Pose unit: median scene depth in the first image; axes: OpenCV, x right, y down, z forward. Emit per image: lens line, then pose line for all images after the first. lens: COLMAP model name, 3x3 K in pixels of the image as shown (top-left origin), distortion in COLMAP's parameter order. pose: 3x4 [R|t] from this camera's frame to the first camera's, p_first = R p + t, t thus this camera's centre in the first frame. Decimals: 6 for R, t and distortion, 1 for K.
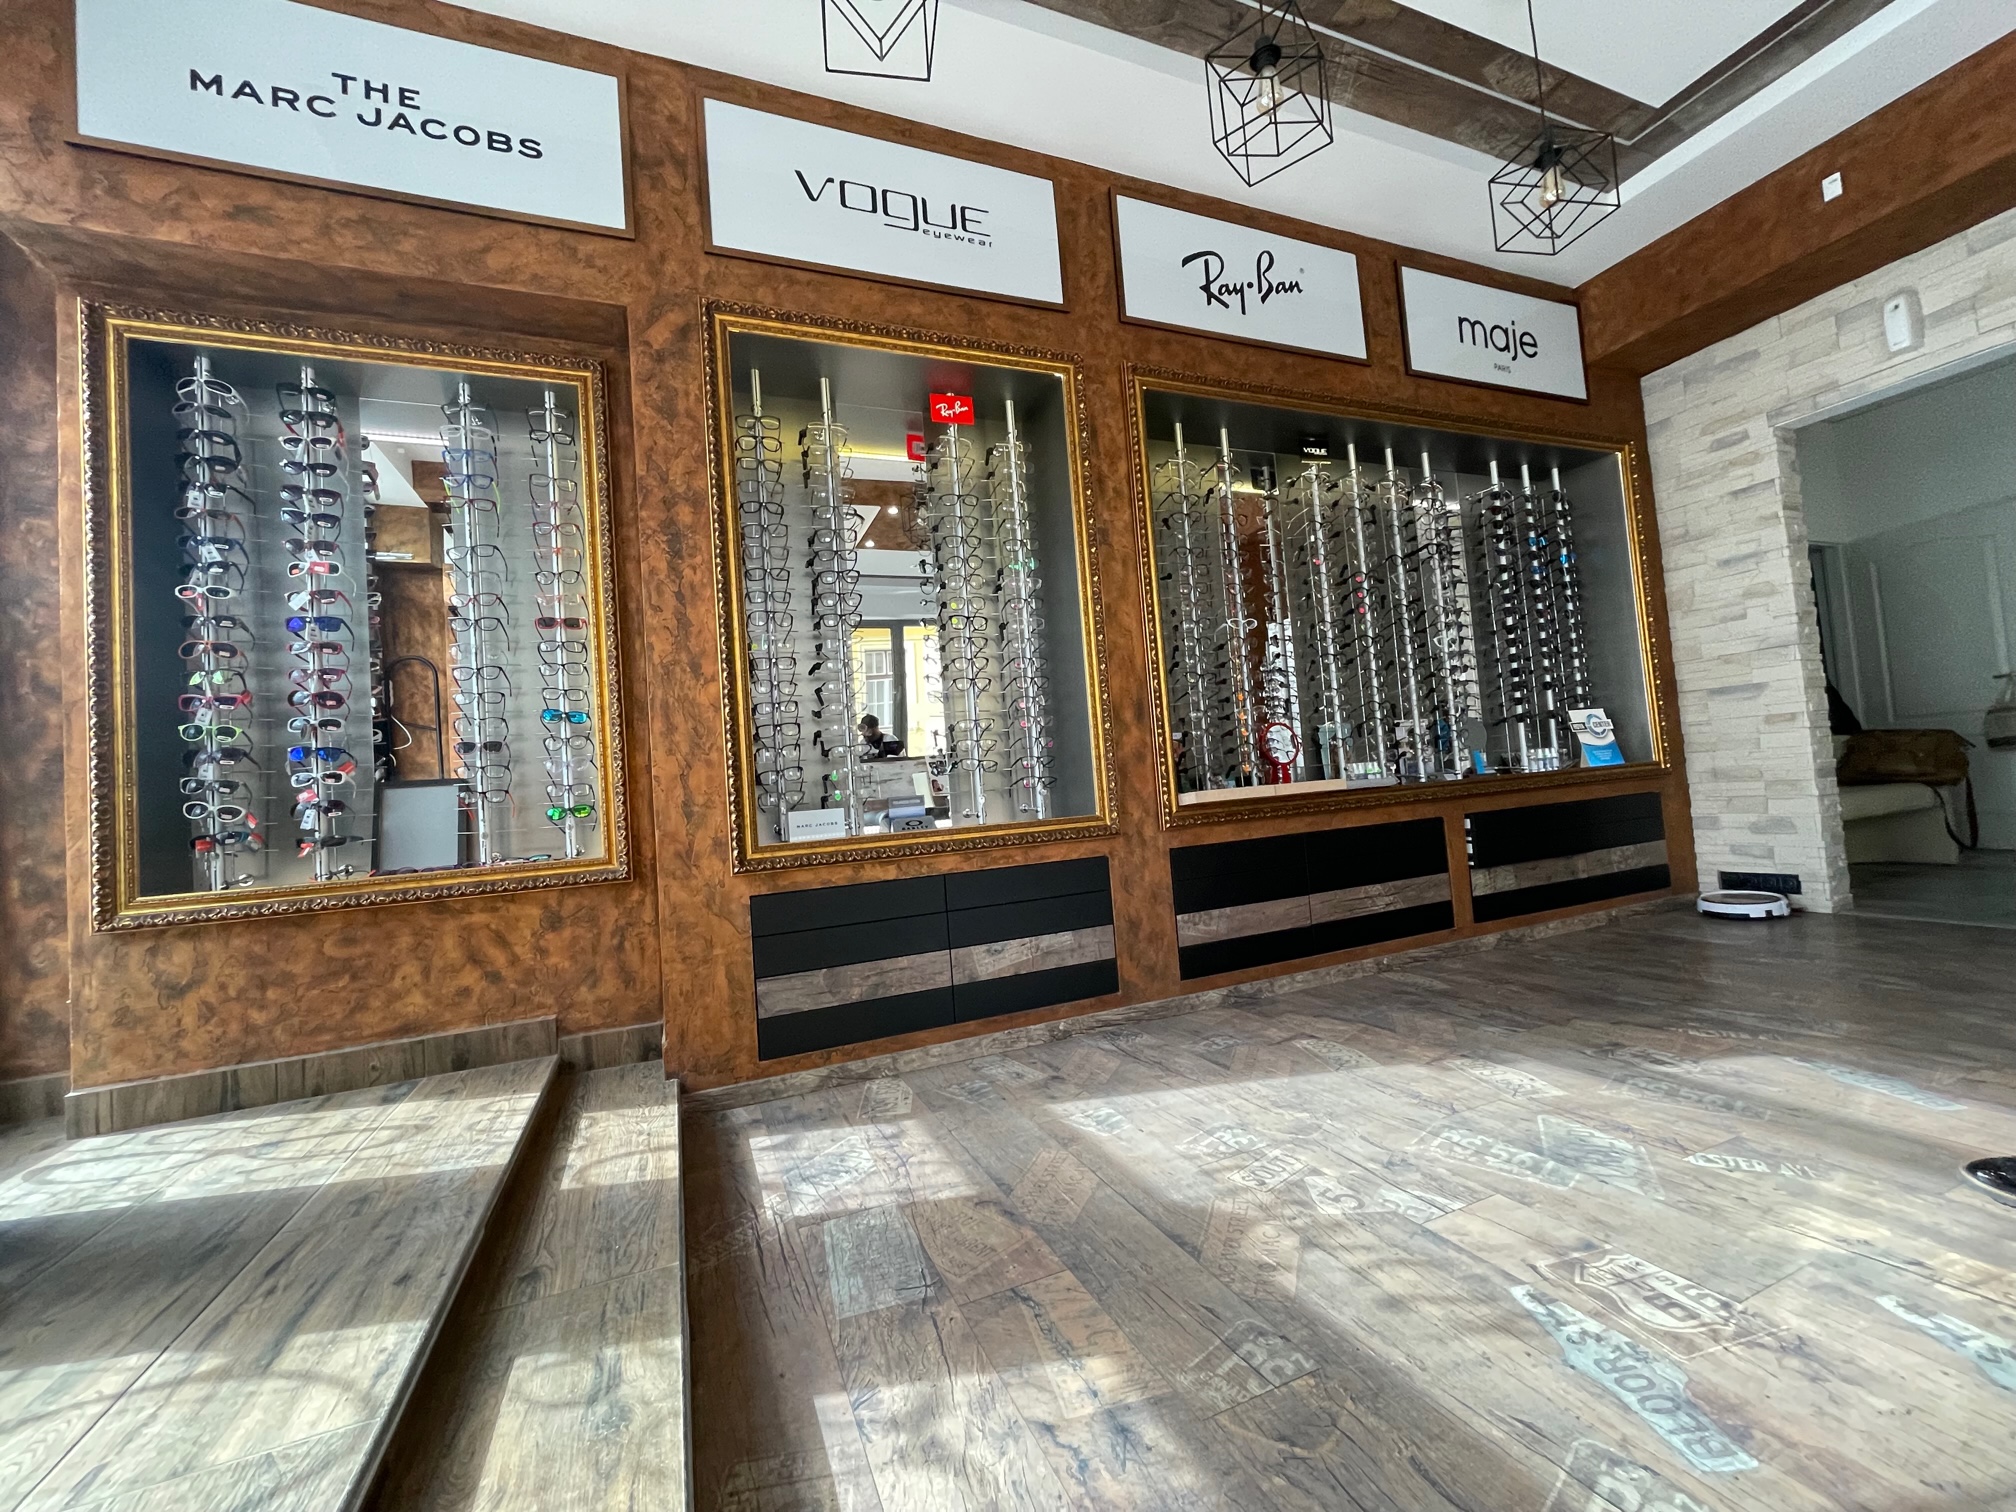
lens RADIAL K [[815.2, 0, 1019.3], [0, 815.2, 760.2], [0, 0, 1]] dist [-0.004750, 0.000477]
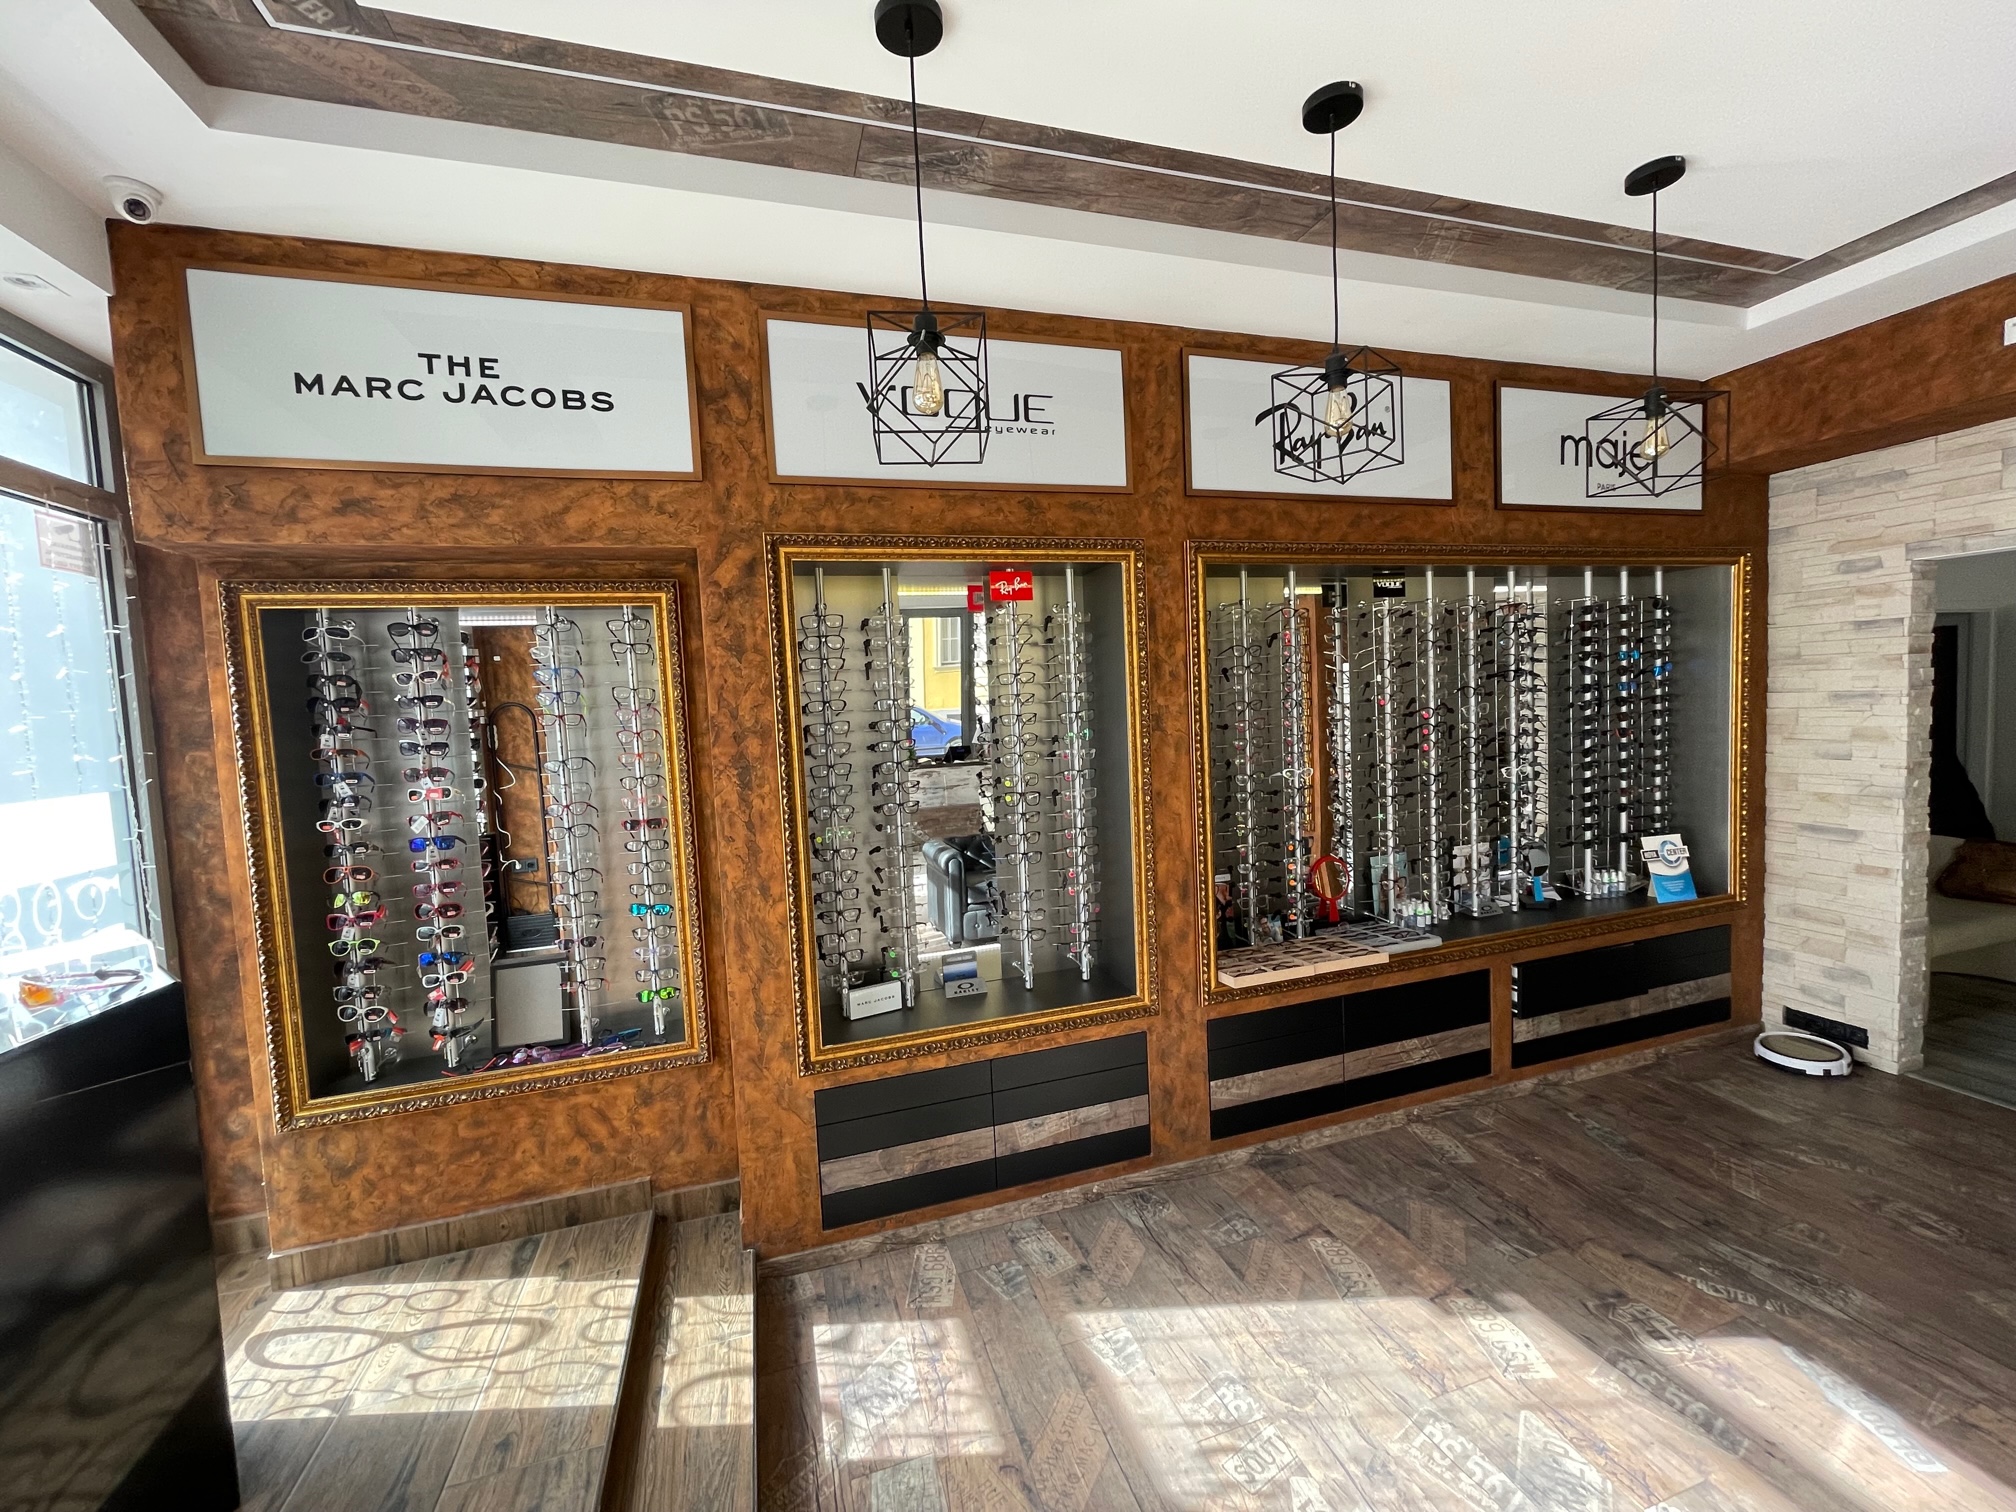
lens RADIAL K [[815.2, 0, 1020.3], [0, 815.2, 757.5], [0, 0, 1]] dist [-0.004750, 0.000477]
pose [[0.995854, 0.036854, -0.083161, 0.023778], [-0.026880, 0.992647, 0.118019, -0.414239], [0.086899, -0.115294, 0.989523, -0.021679]]
